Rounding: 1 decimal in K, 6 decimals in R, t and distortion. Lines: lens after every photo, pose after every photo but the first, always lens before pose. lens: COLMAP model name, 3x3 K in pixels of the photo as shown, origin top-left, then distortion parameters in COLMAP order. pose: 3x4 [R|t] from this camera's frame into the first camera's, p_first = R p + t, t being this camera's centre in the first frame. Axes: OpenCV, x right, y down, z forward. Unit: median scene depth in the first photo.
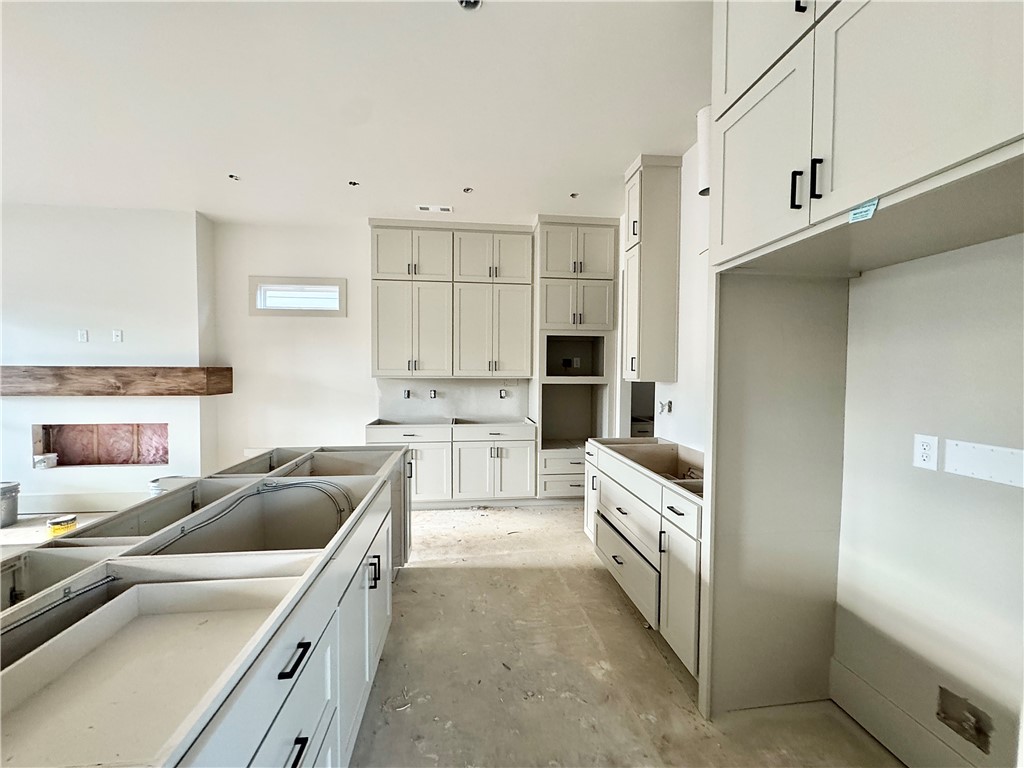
lens RADIAL K [[408.2, 0, 512.0], [0, 408.2, 384.0], [0, 0, 1]] dist [-0.001565, -0.000046]
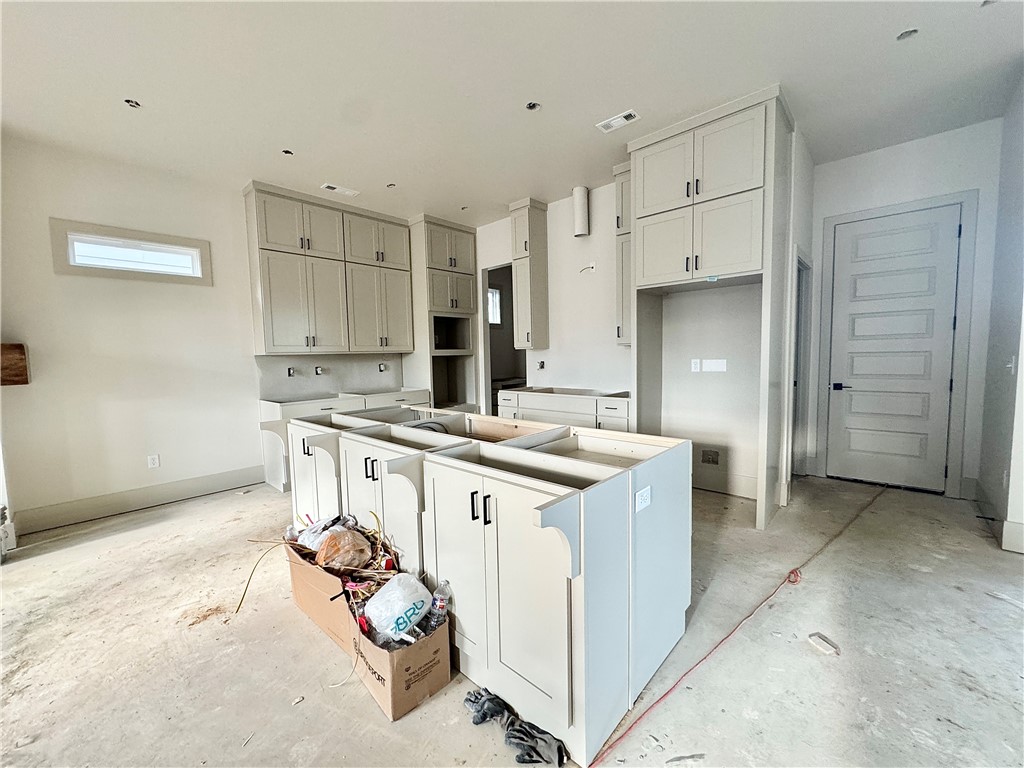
lens RADIAL K [[408.2, 0, 512.0], [0, 408.2, 384.0], [0, 0, 1]] dist [-0.001565, -0.000046]
pose [[0.758400, -0.072133, 0.647786, -0.520627], [0.048399, 0.997346, 0.054395, 0.027430], [-0.649990, -0.009901, 0.759878, -0.076911]]
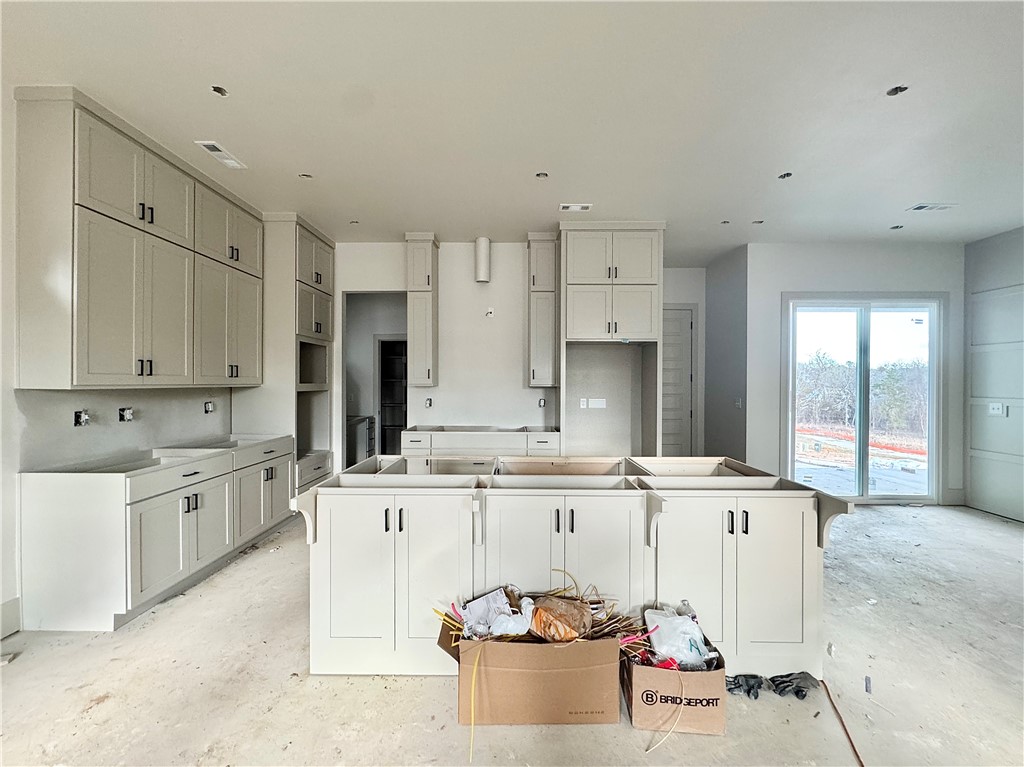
lens RADIAL K [[415.5, 0, 512.0], [0, 415.5, 383.5], [0, 0, 1]] dist [-0.001786, -0.000111]
pose [[0.128637, -0.007292, 0.991665, -0.790224], [0.028921, 0.999575, 0.003599, -0.007950], [-0.991270, 0.028218, 0.128793, 0.367265]]
